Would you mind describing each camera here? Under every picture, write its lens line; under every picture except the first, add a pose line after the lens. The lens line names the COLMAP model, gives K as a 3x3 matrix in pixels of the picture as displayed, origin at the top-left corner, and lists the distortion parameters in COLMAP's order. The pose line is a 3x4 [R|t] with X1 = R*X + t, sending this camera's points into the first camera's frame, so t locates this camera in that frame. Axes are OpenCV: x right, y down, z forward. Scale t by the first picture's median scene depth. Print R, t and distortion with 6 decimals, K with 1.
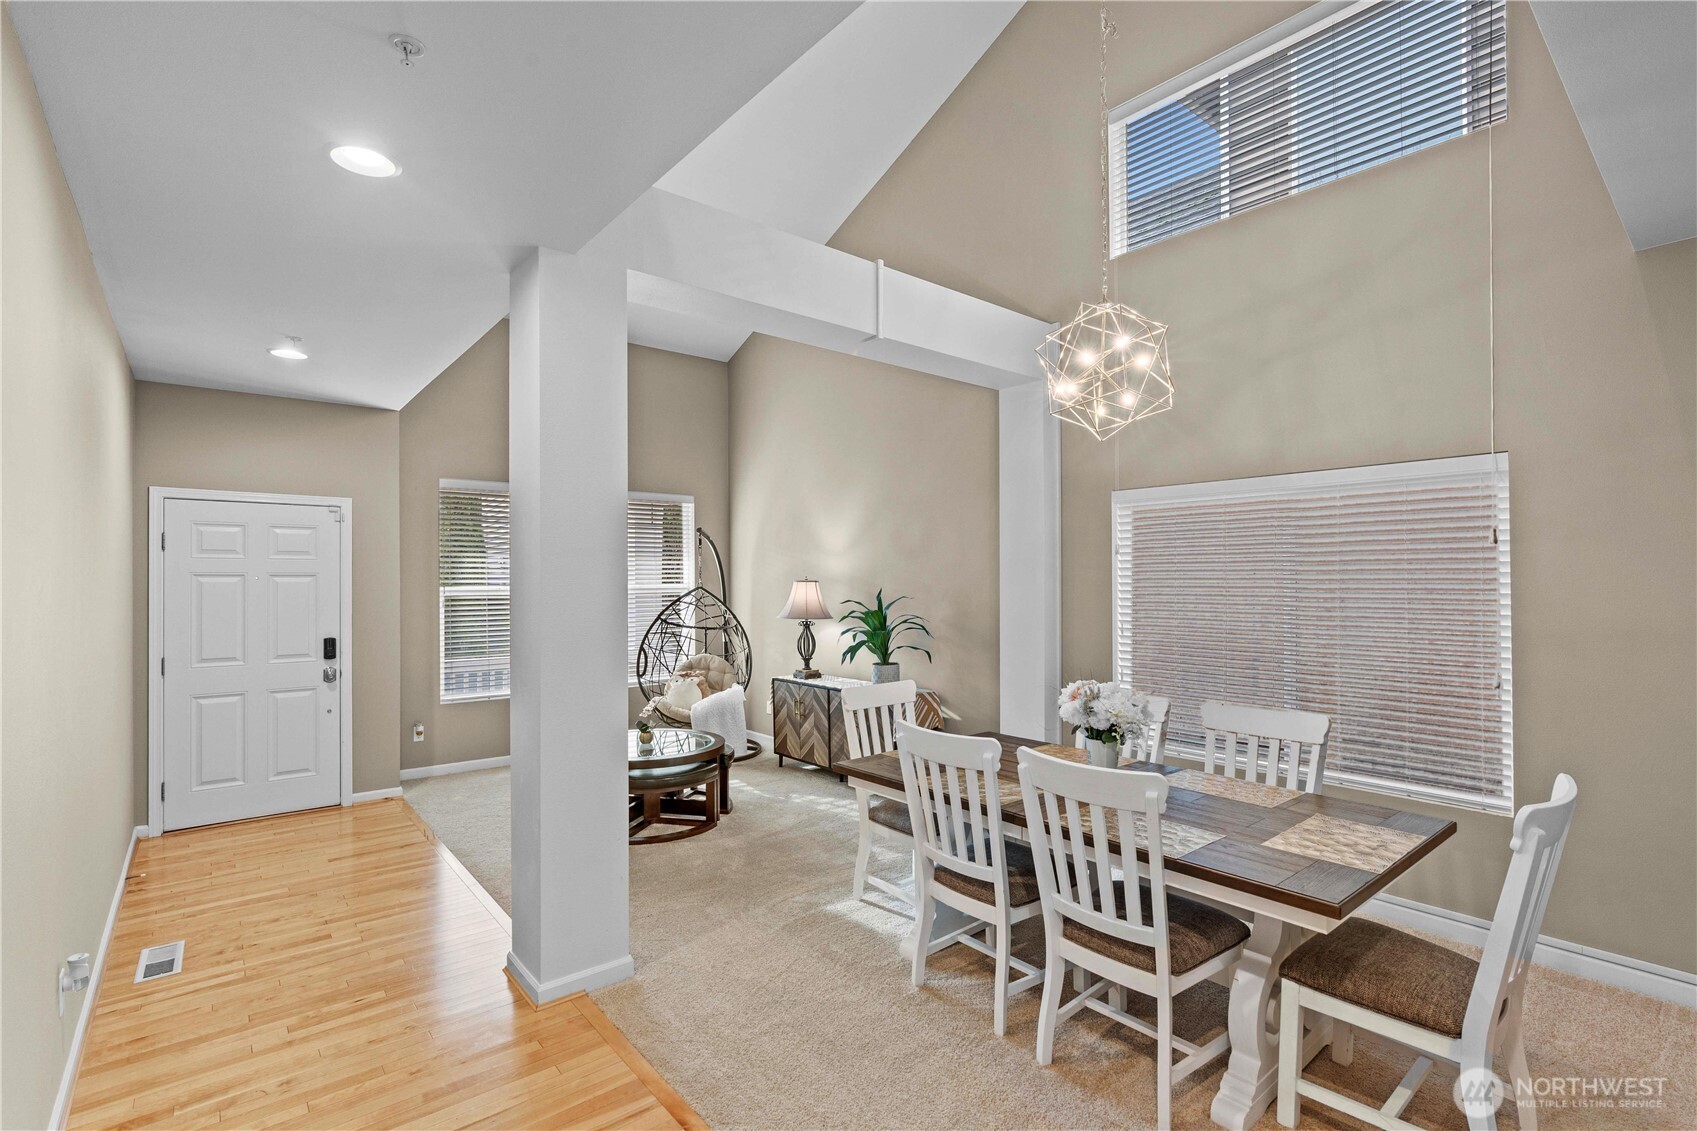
lens RADIAL K [[770.4, 0, 848.5], [0, 770.4, 565.5], [0, 0, 1]] dist [-0.002652, 0.000132]
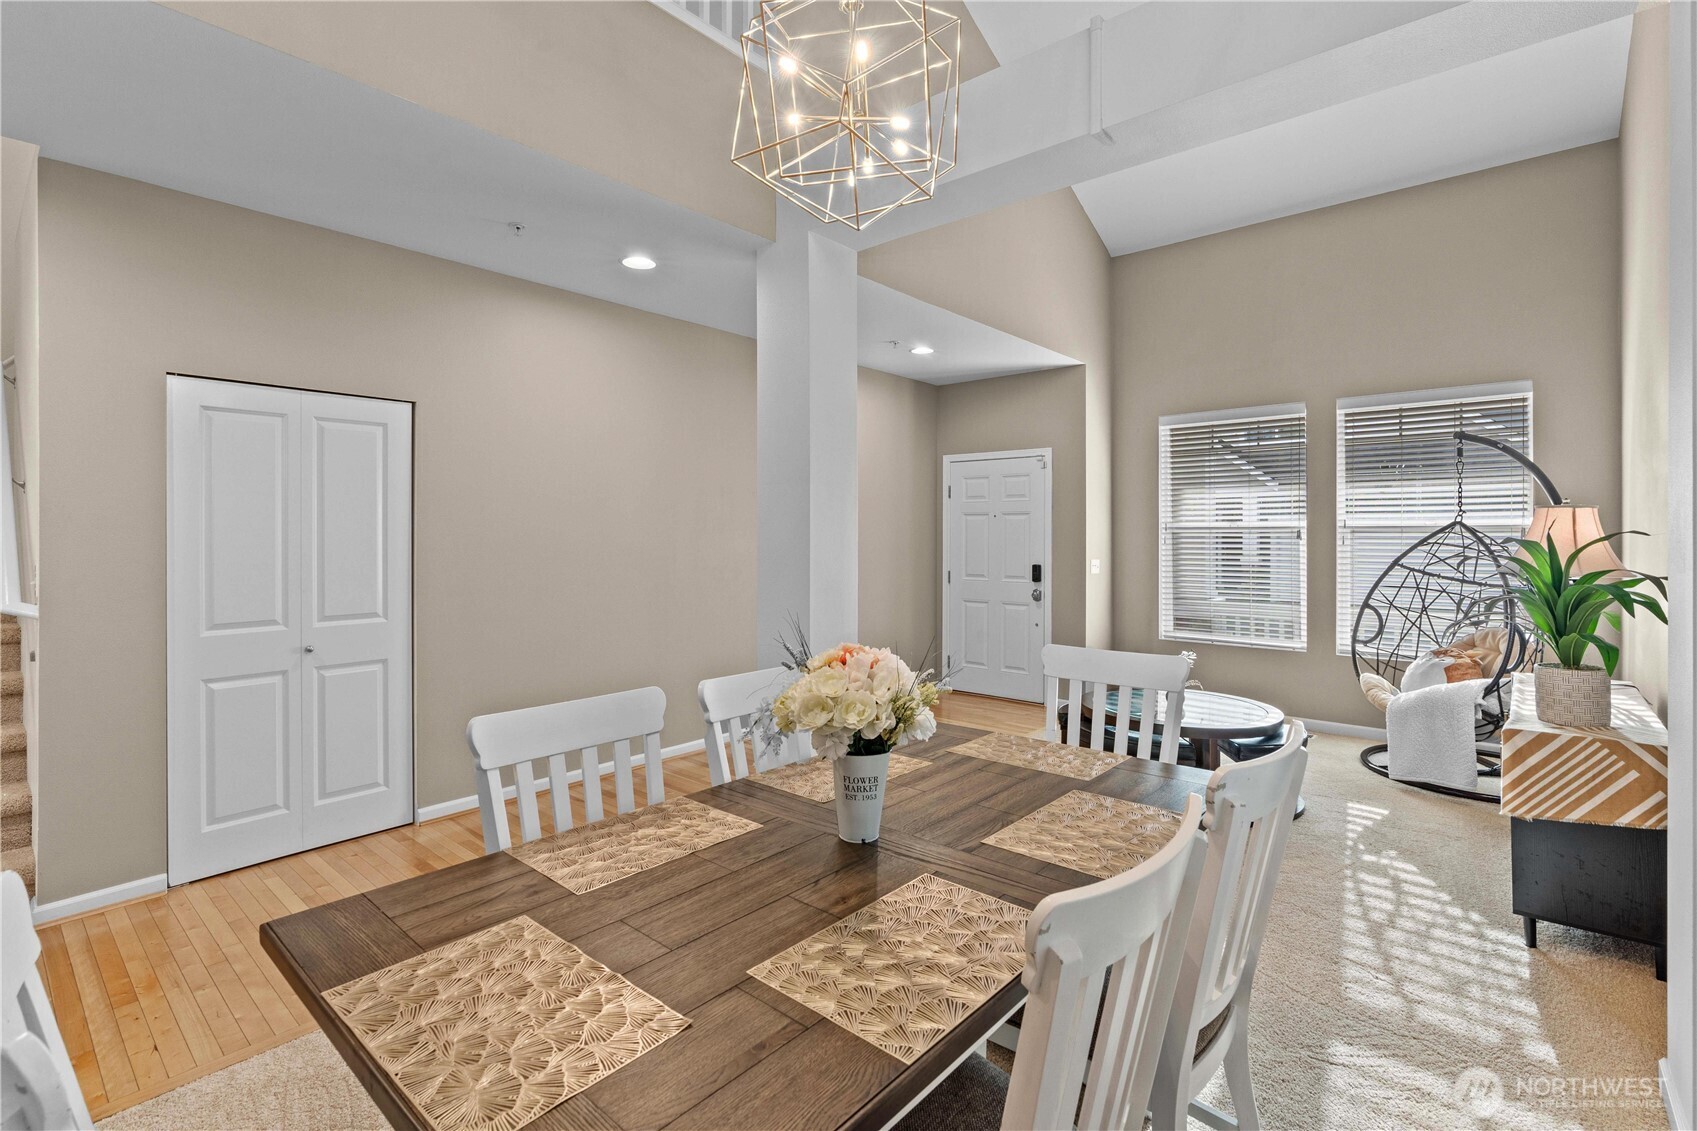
lens RADIAL K [[788.7, 0, 842.6], [0, 788.7, 535.3], [0, 0, 1]] dist [-0.010841, 0.008163]
pose [[0.156923, 0.003486, -0.987605, 0.507829], [0.020932, 0.999757, 0.006854, 0.033023], [0.987389, -0.021748, 0.156812, 0.503057]]
